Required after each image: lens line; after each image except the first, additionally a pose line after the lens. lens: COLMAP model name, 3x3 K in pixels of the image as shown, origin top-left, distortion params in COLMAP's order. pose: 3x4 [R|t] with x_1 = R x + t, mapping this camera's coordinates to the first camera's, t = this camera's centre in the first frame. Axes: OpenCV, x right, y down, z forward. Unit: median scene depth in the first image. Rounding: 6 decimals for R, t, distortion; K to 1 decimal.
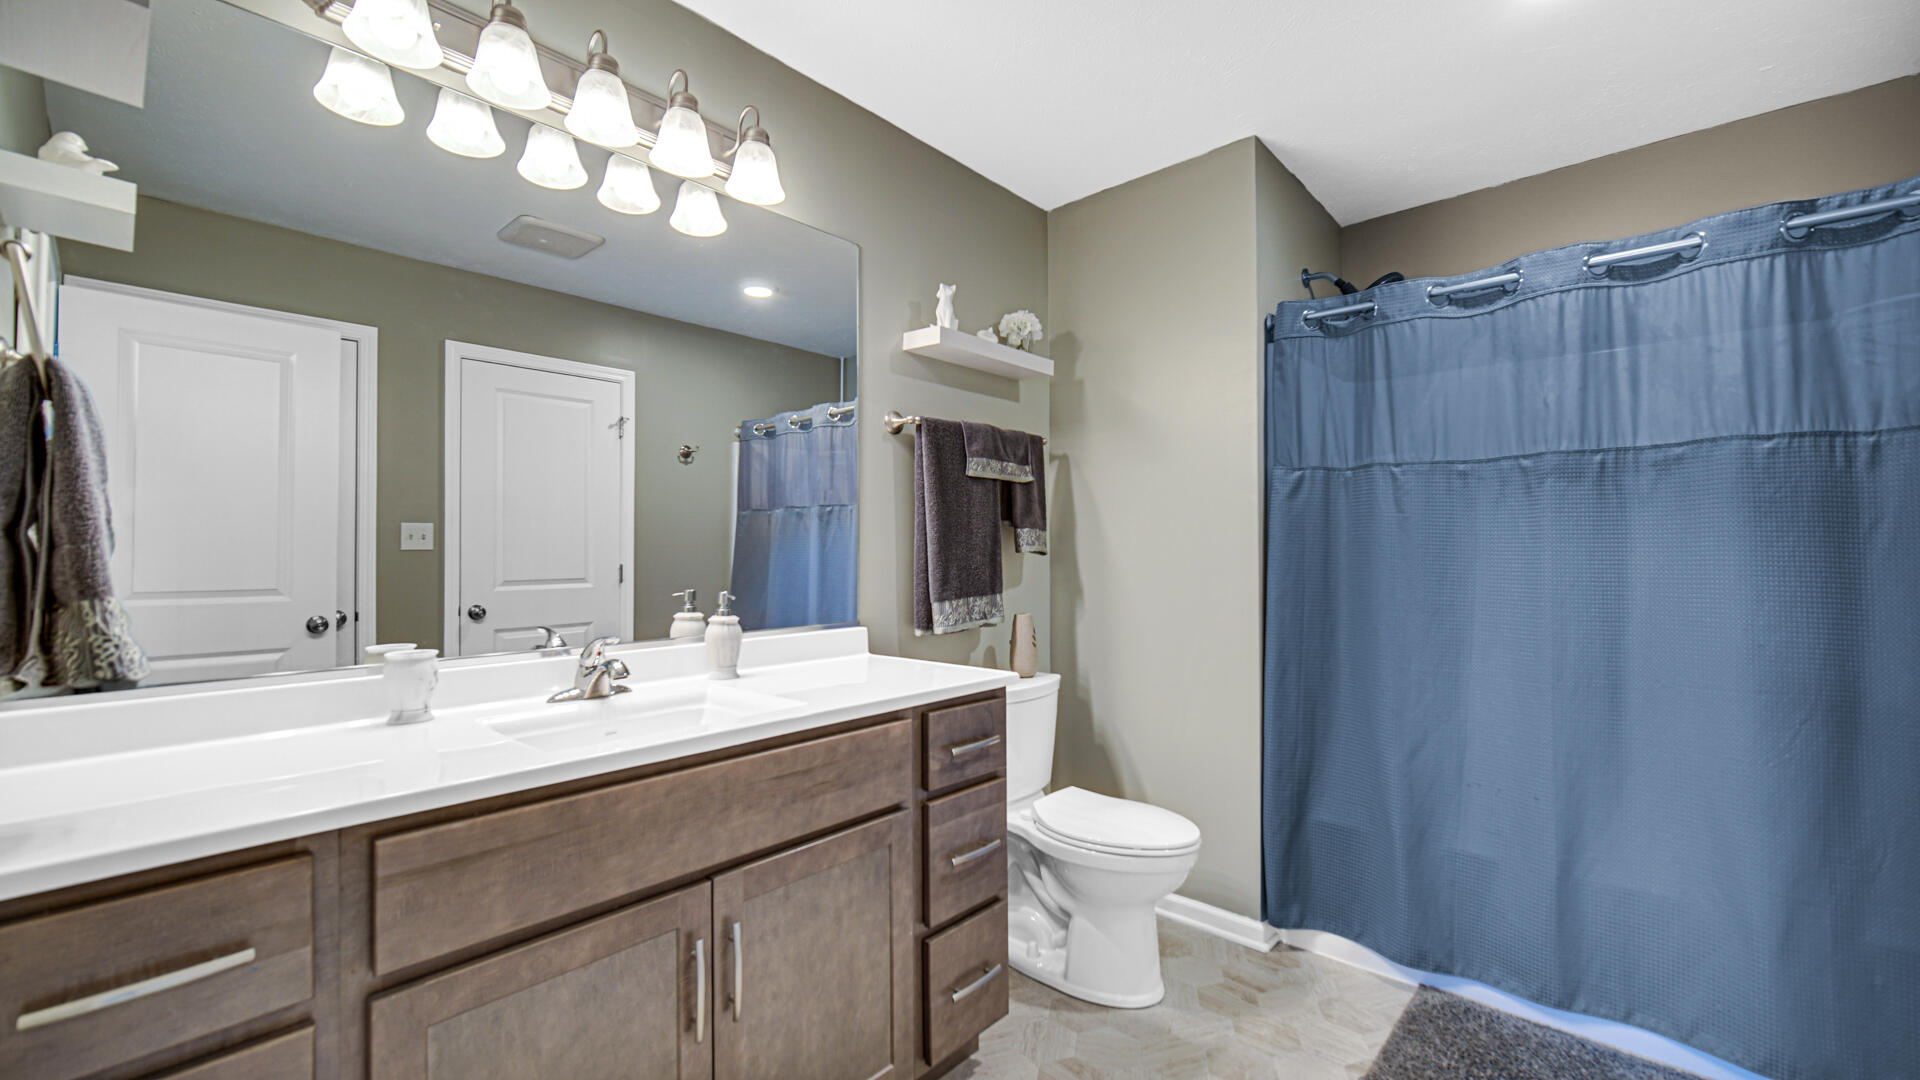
lens RADIAL K [[763.1, 0, 955.7], [0, 763.1, 543.0], [0, 0, 1]] dist [-0.000574, -0.000366]
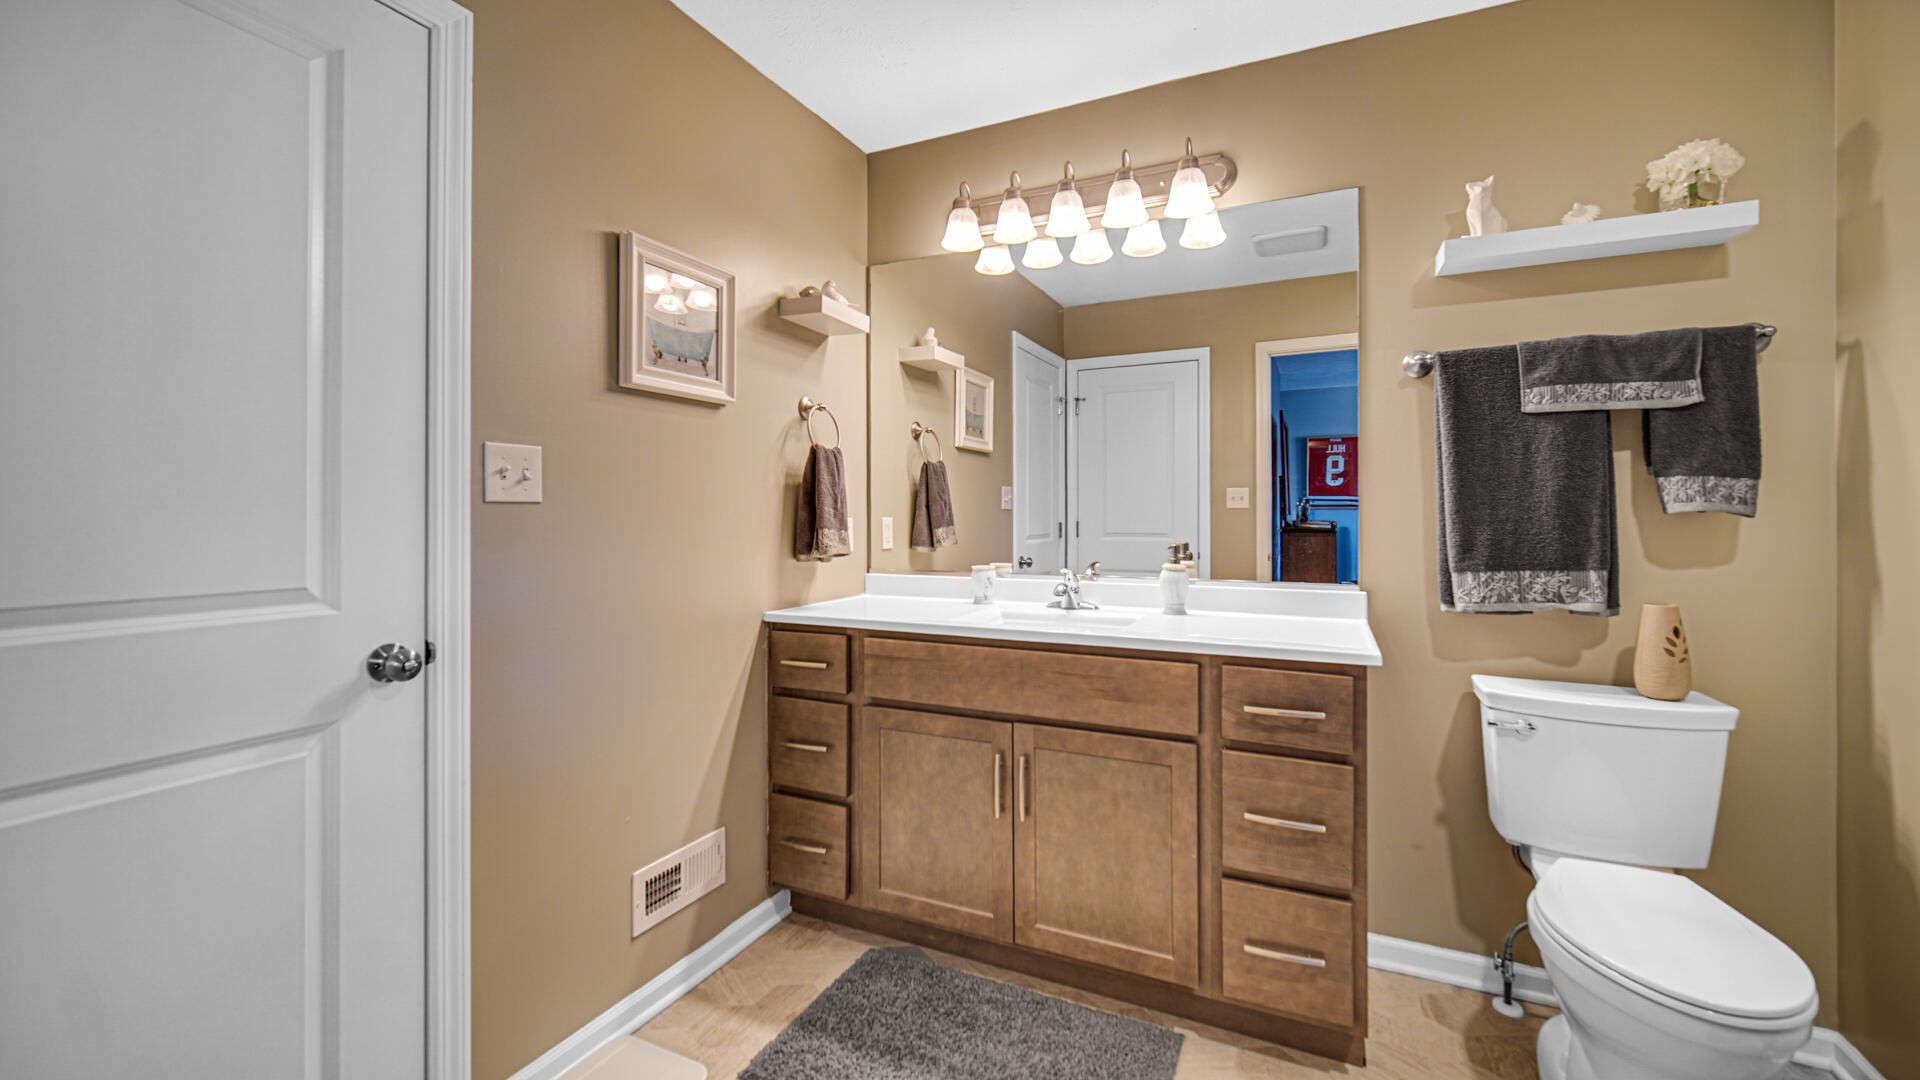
lens RADIAL K [[763.1, 0, 948.7], [0, 763.1, 507.2], [0, 0, 1]] dist [-0.000574, -0.000366]
pose [[0.284669, -0.003598, -0.958619, 0.611292], [0.014131, 0.999900, 0.000443, -0.001737], [0.958522, -0.013672, 0.284691, 0.233432]]
